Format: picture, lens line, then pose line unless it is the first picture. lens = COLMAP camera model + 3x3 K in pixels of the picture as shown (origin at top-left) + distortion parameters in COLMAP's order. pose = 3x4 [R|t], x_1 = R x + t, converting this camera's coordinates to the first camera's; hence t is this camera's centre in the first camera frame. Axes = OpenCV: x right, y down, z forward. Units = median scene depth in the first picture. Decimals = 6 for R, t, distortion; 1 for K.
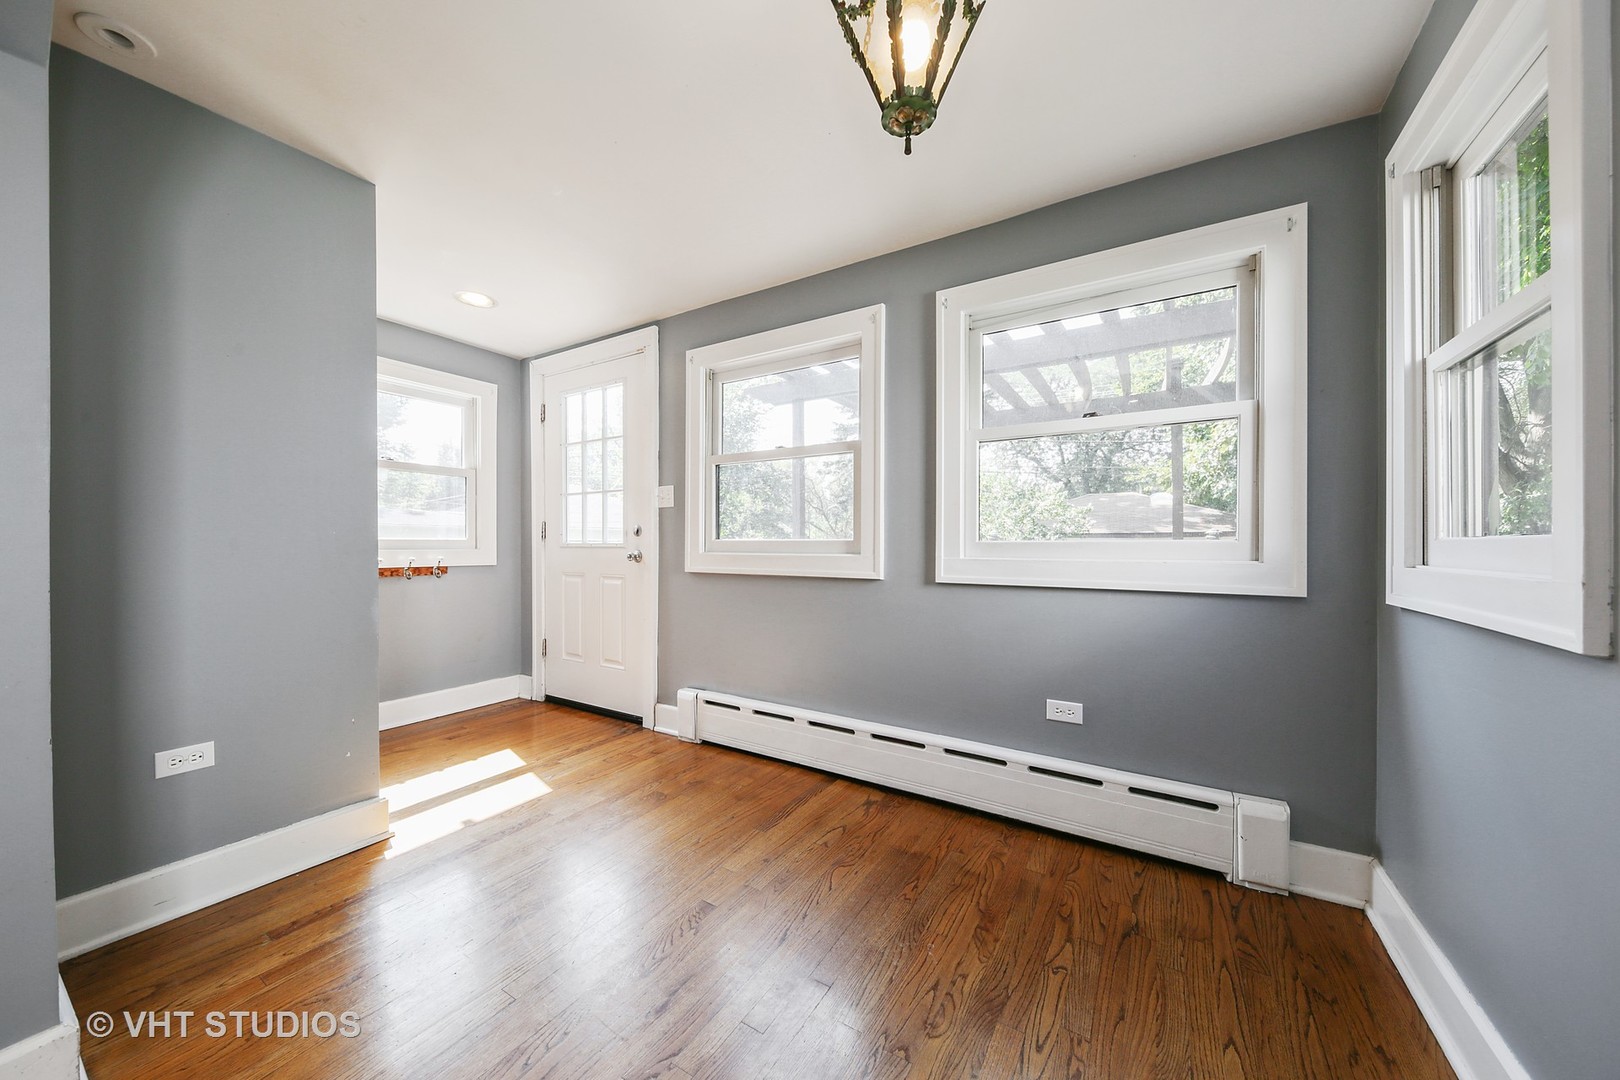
lens RADIAL K [[561.4, 0, 808.4], [0, 561.4, 543.5], [0, 0, 1]] dist [-0.001532, -0.000881]
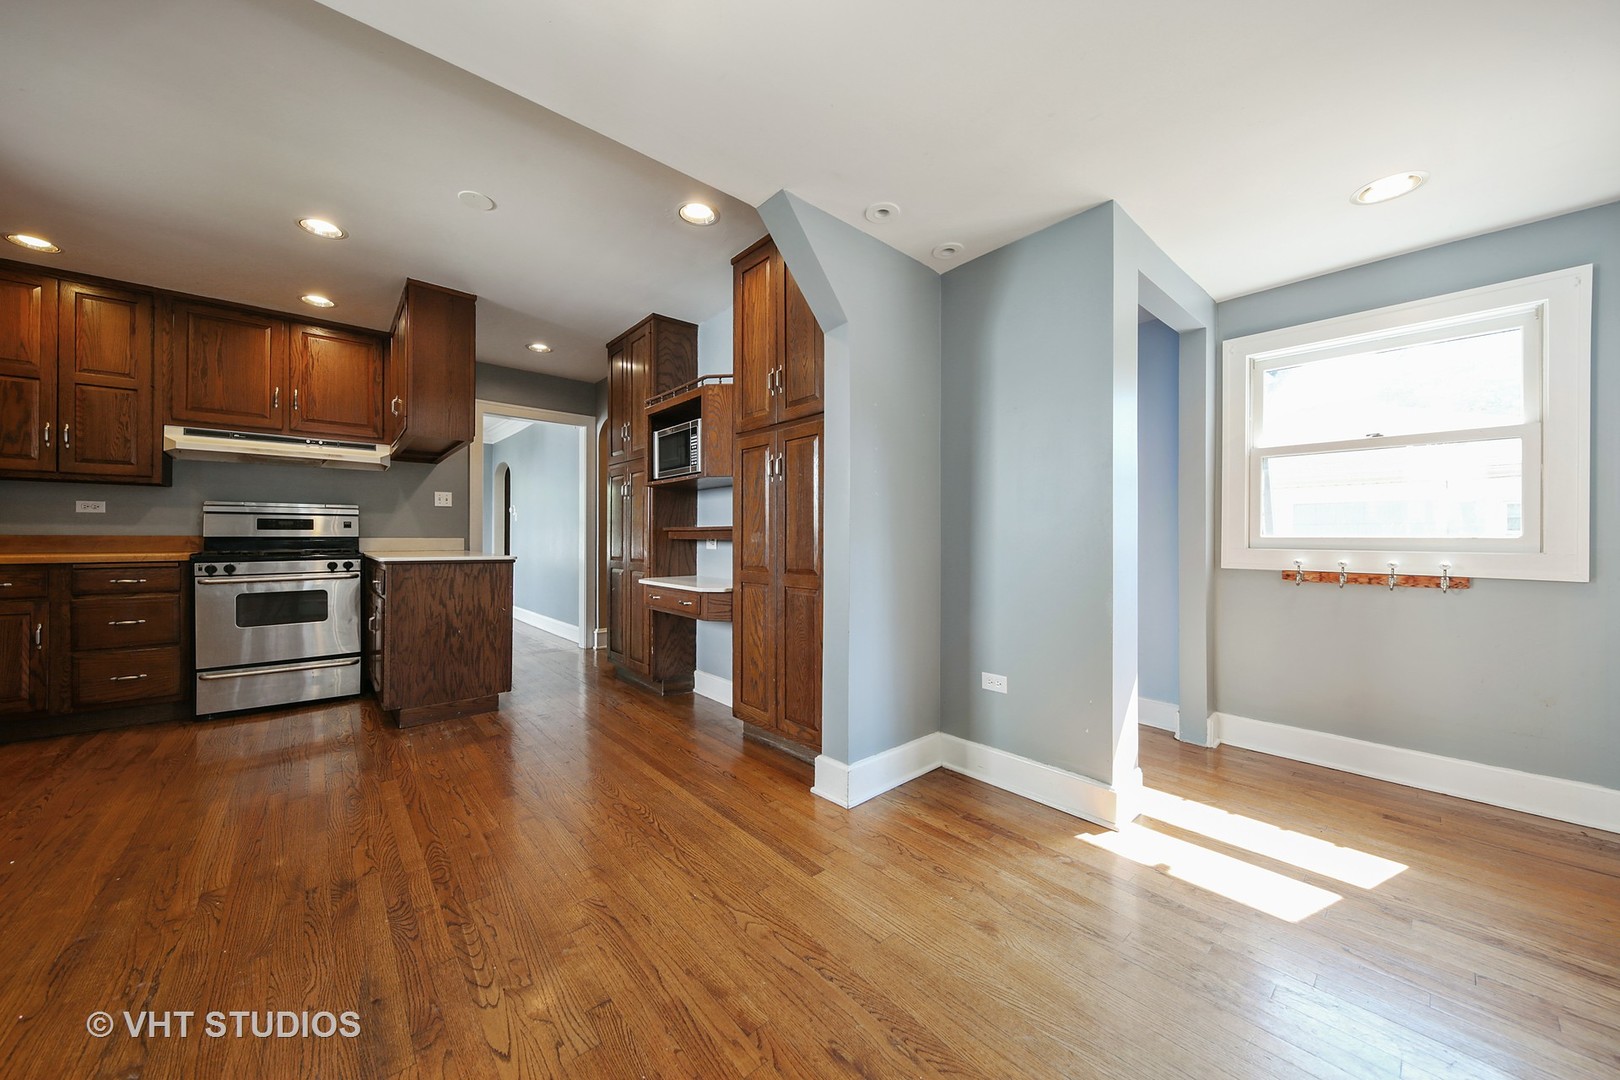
lens RADIAL K [[561.4, 0, 809.9], [0, 561.4, 533.1], [0, 0, 1]] dist [-0.001532, -0.000881]
pose [[-0.296151, -0.010522, -0.955083, 0.306628], [-0.005065, 0.999943, -0.009445, -0.002609], [0.955128, 0.002040, -0.296187, 0.600215]]
